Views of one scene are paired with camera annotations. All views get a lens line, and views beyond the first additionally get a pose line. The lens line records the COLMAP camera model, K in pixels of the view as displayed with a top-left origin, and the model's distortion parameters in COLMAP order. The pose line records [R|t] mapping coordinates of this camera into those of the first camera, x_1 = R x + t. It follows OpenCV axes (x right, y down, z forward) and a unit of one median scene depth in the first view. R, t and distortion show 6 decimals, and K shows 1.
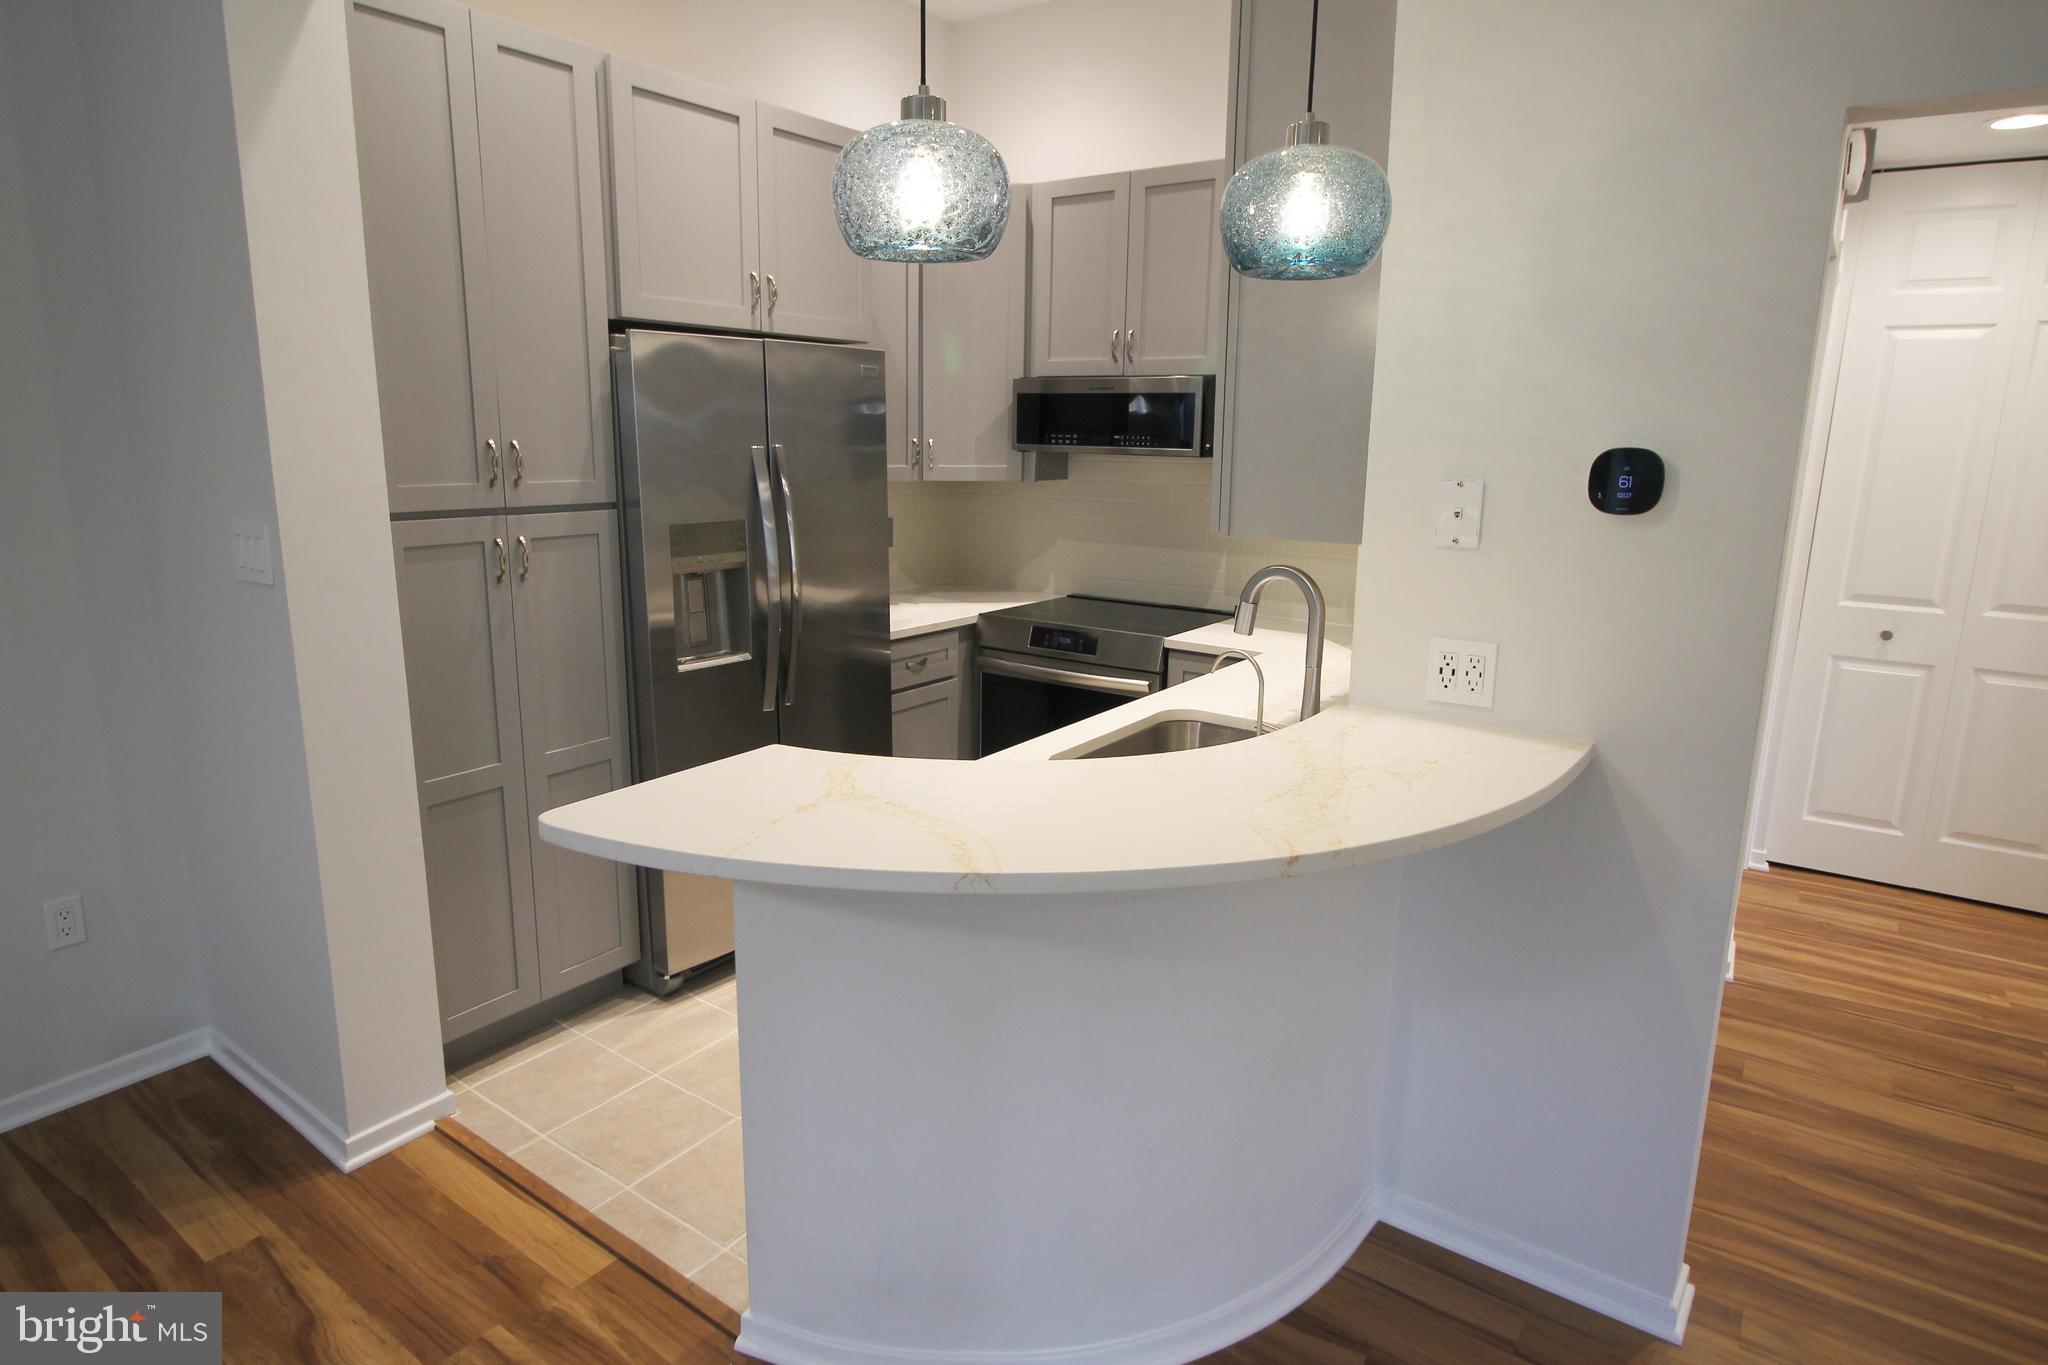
lens RADIAL K [[1130.3, 0, 1008.4], [0, 1130.3, 664.9], [0, 0, 1]] dist [-0.000874, -0.004387]
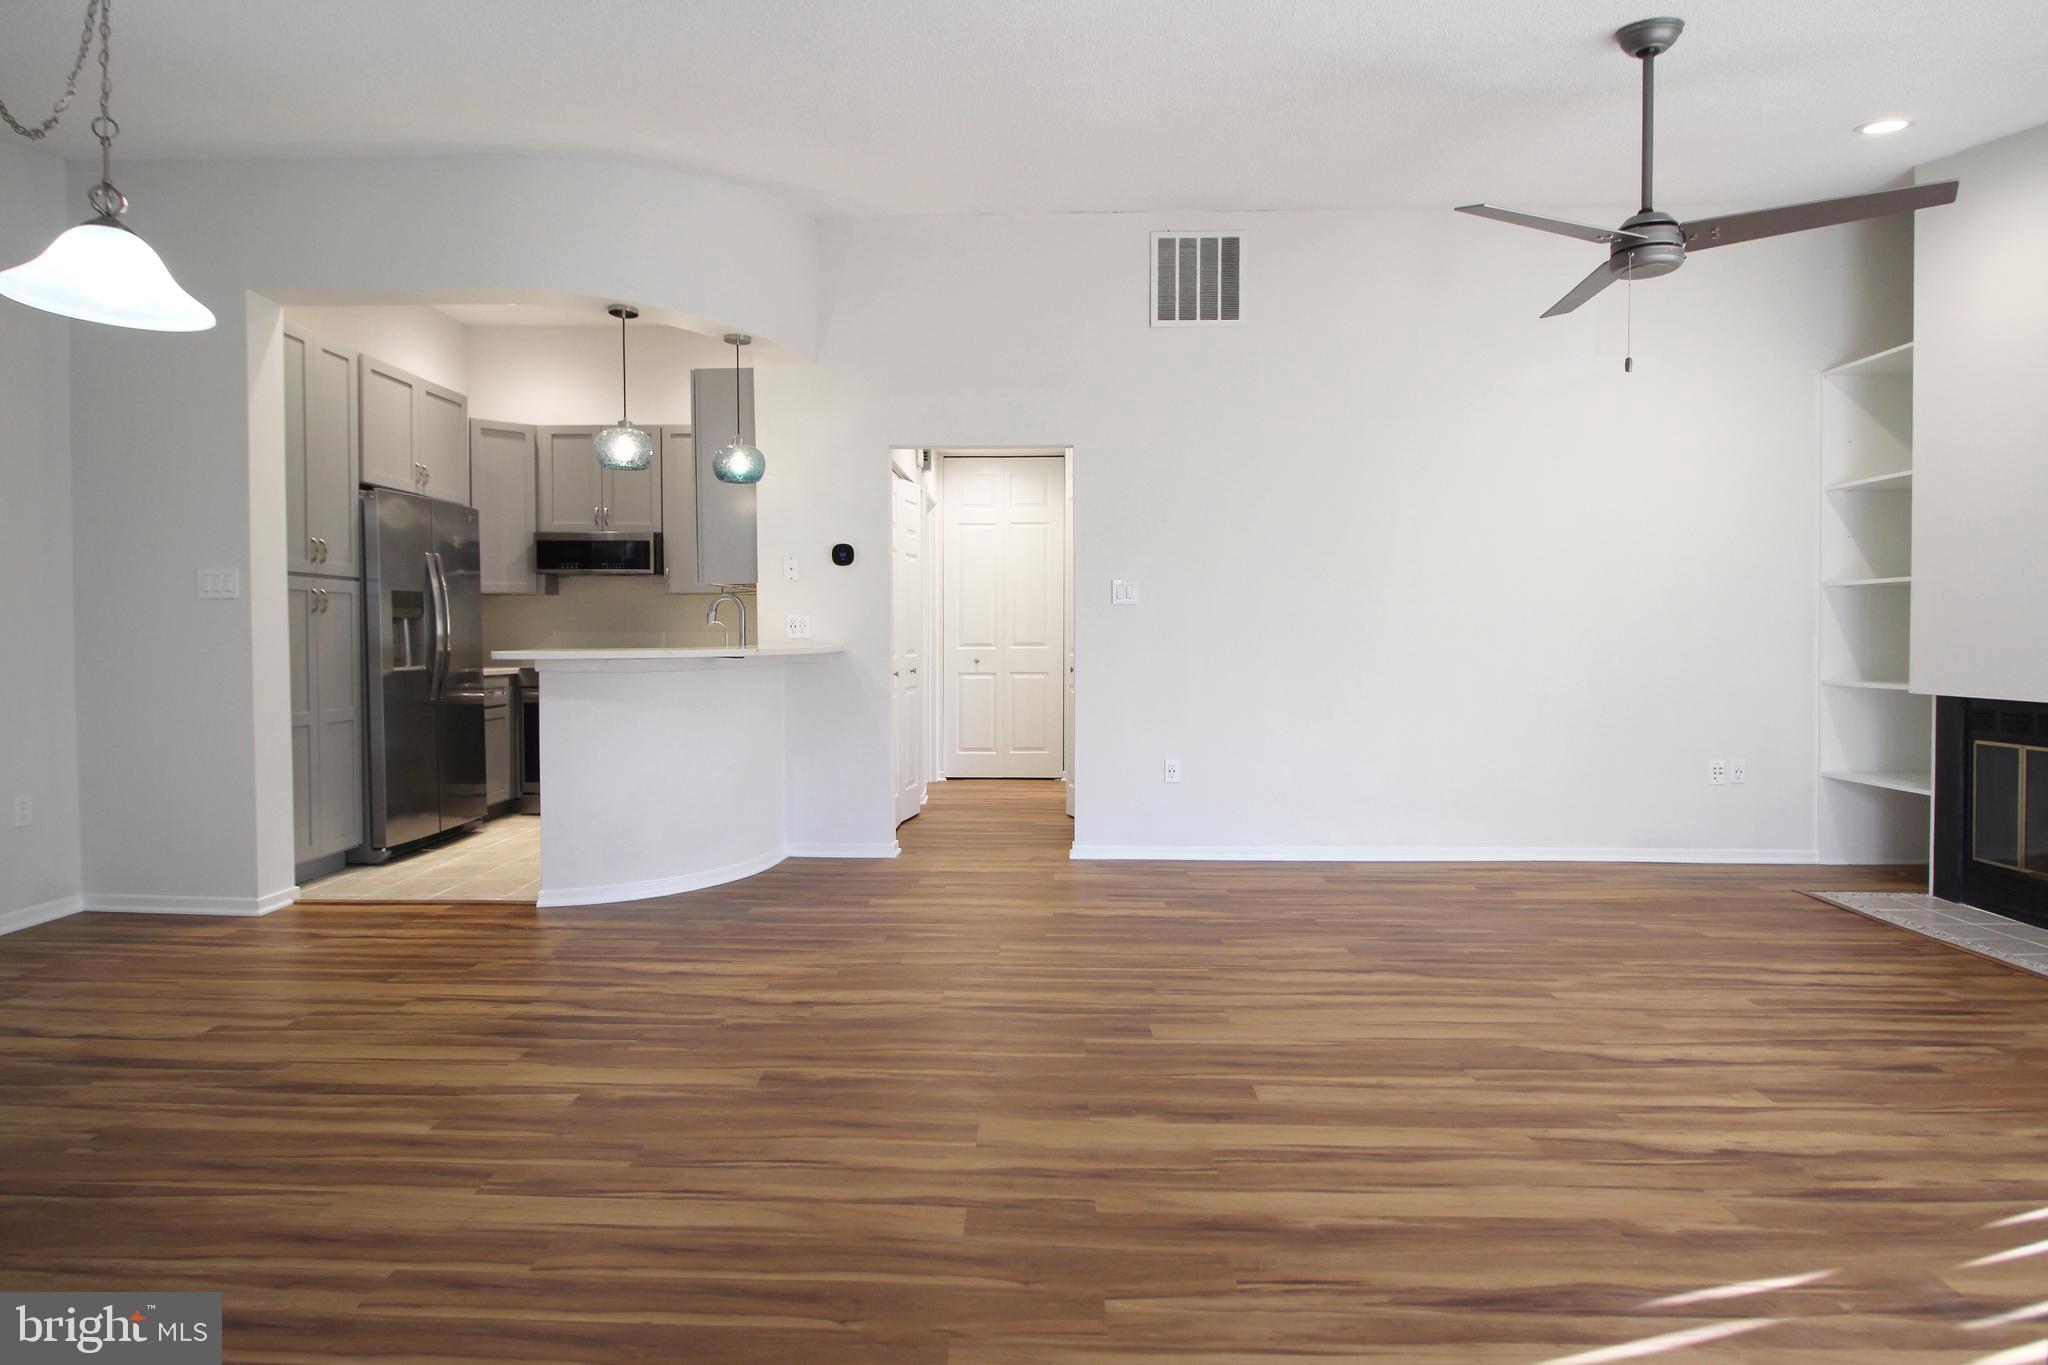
lens RADIAL K [[1073.9, 0, 1008.3], [0, 1073.9, 669.8], [0, 0, 1]] dist [-0.002162, -0.007427]
pose [[0.827255, -0.031883, 0.560921, -0.433587], [0.126471, 0.983332, -0.130627, 0.349139], [-0.547407, 0.179002, 0.817499, -0.939865]]
